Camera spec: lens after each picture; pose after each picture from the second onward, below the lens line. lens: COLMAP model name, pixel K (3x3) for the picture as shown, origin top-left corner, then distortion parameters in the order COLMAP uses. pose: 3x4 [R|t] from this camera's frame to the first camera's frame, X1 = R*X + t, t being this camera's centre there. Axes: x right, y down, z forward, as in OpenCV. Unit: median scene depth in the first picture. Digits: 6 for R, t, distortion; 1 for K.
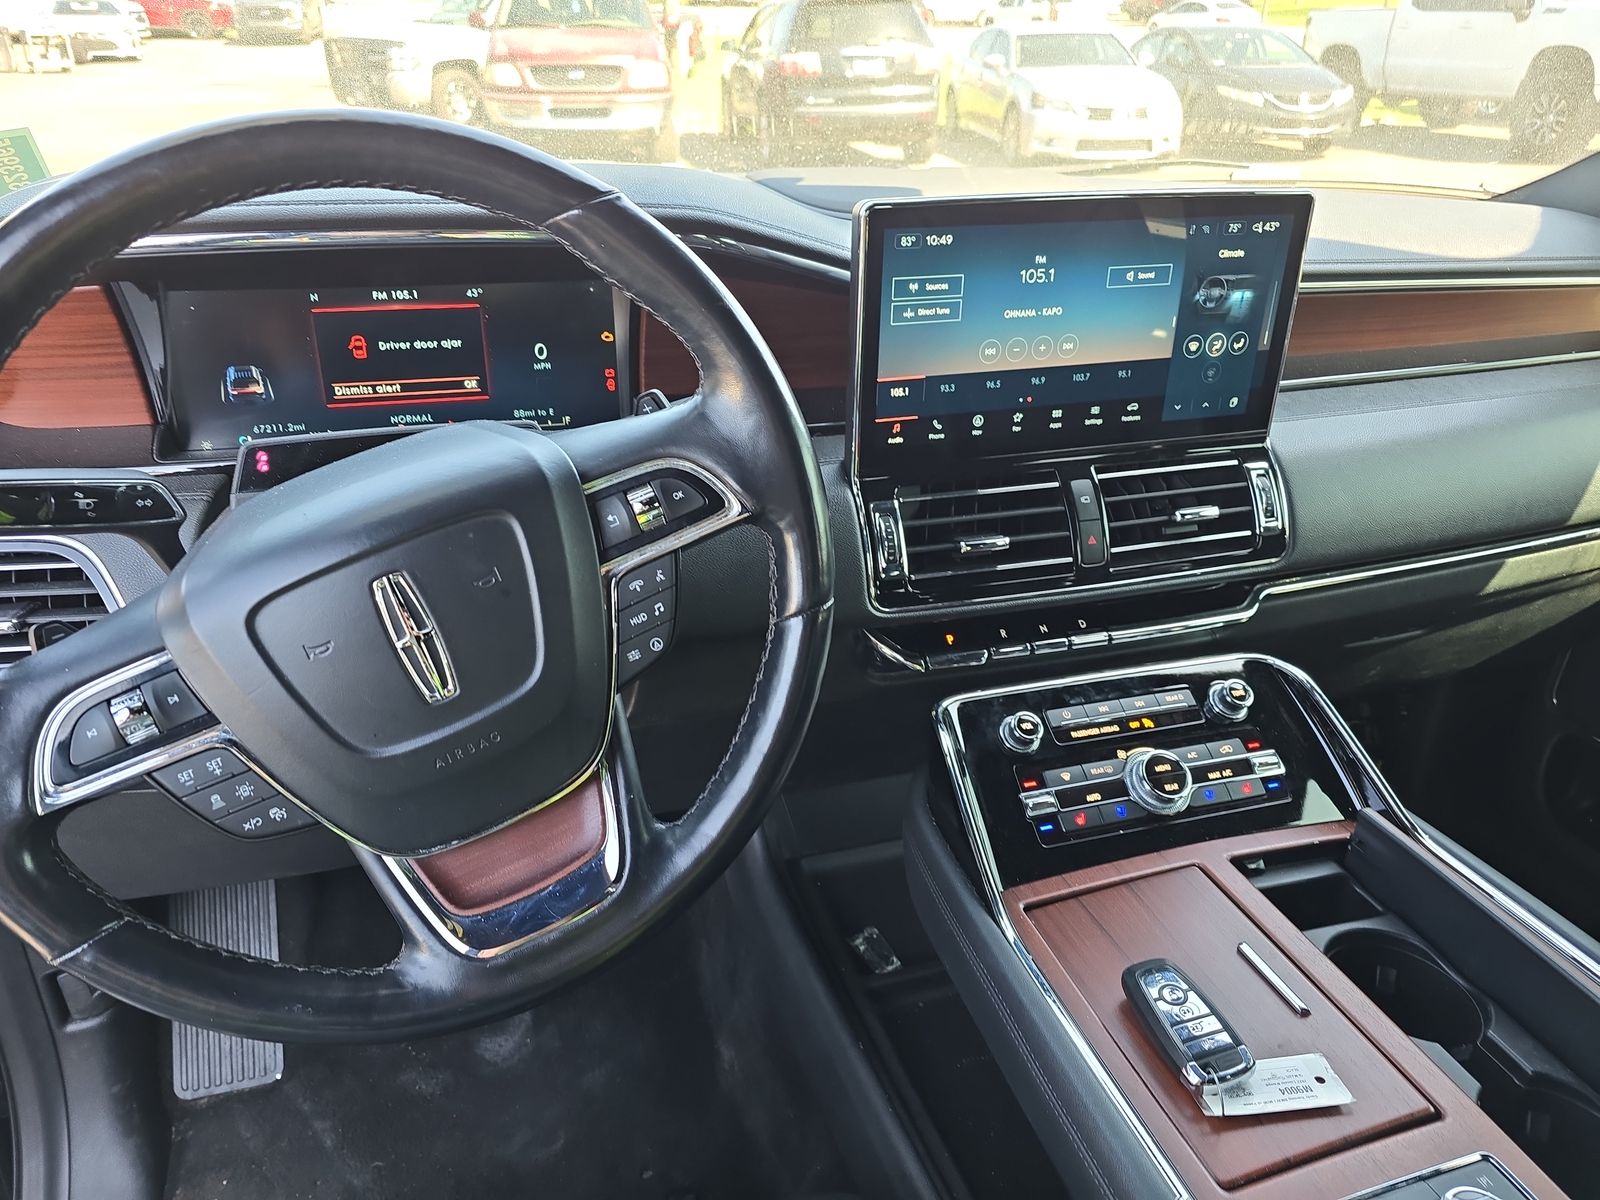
lens RADIAL K [[1072.6, 0, 799.3], [0, 1072.6, 572.9], [0, 0, 1]] dist [0.055408, -0.053469]
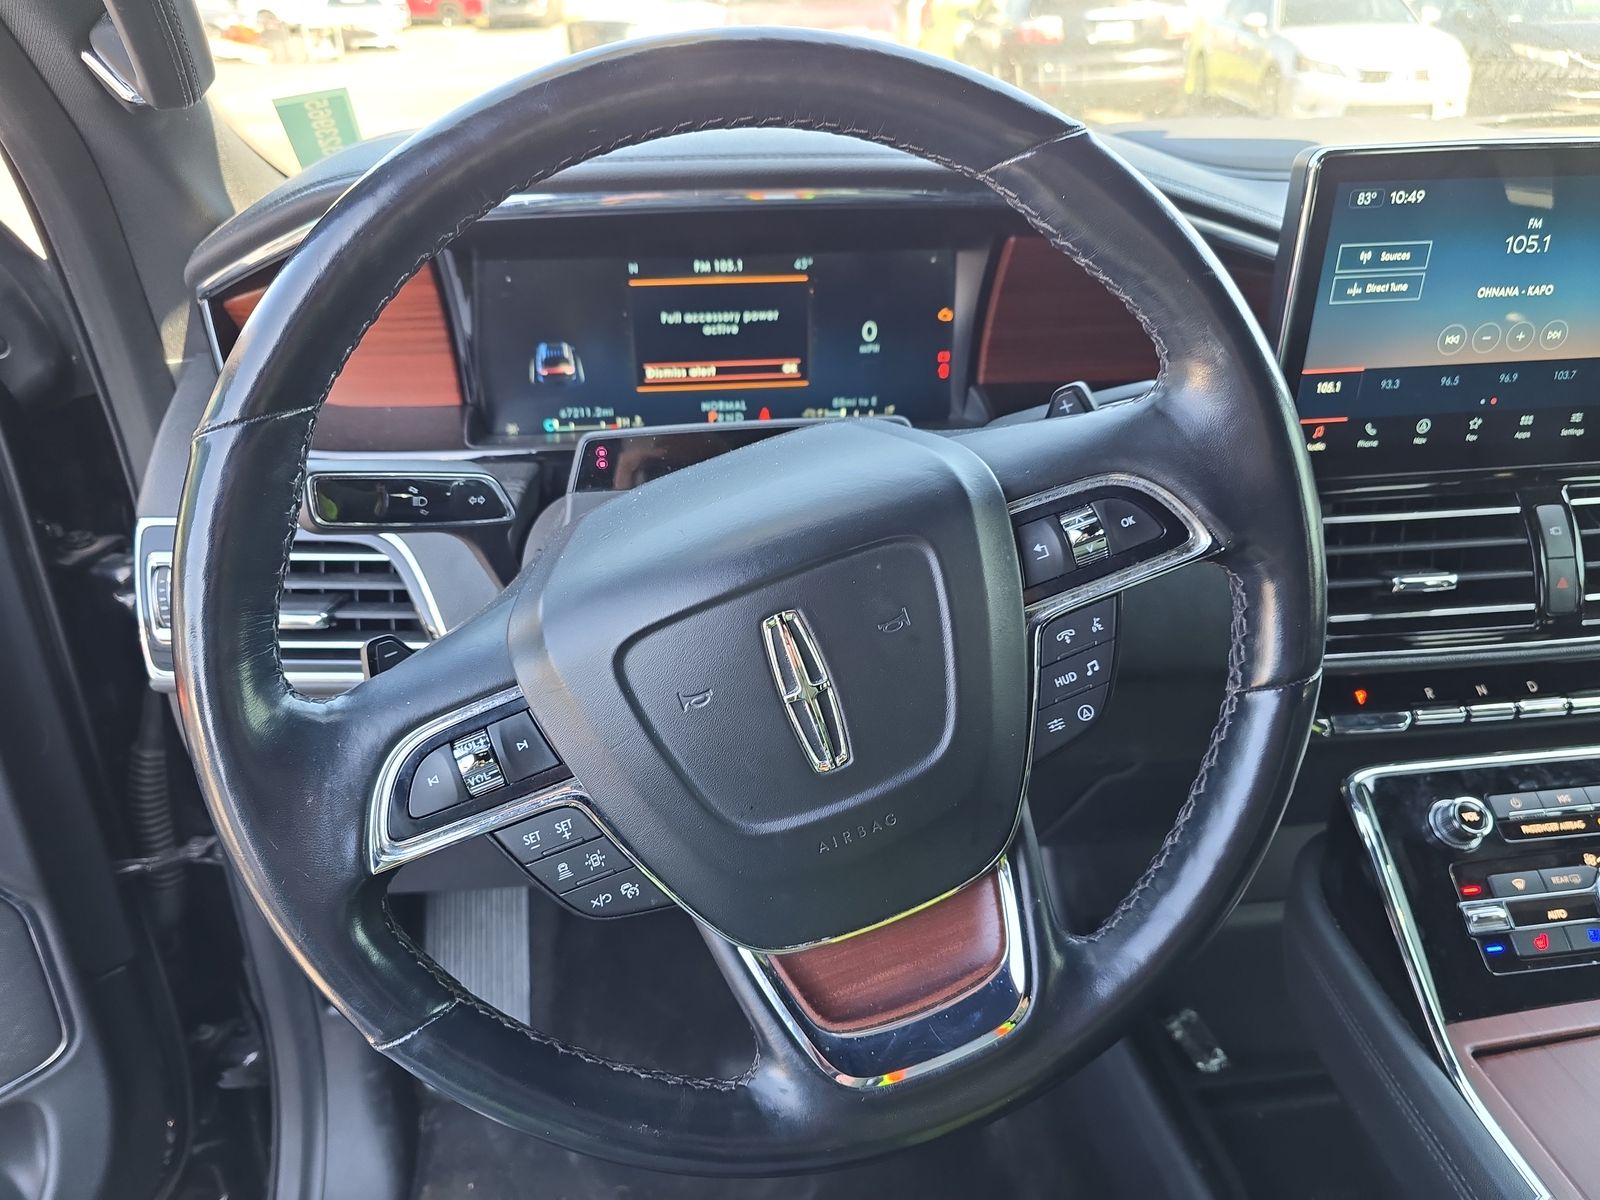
lens RADIAL K [[1071.0, 0, 800.5], [0, 1071.0, 563.1], [0, 0, 1]] dist [0.044349, -0.054533]
pose [[0.985208, 0.051714, -0.163375, -0.158250], [-0.049951, 0.998641, 0.014883, -0.031287], [0.163923, -0.006502, 0.986452, 0.146151]]
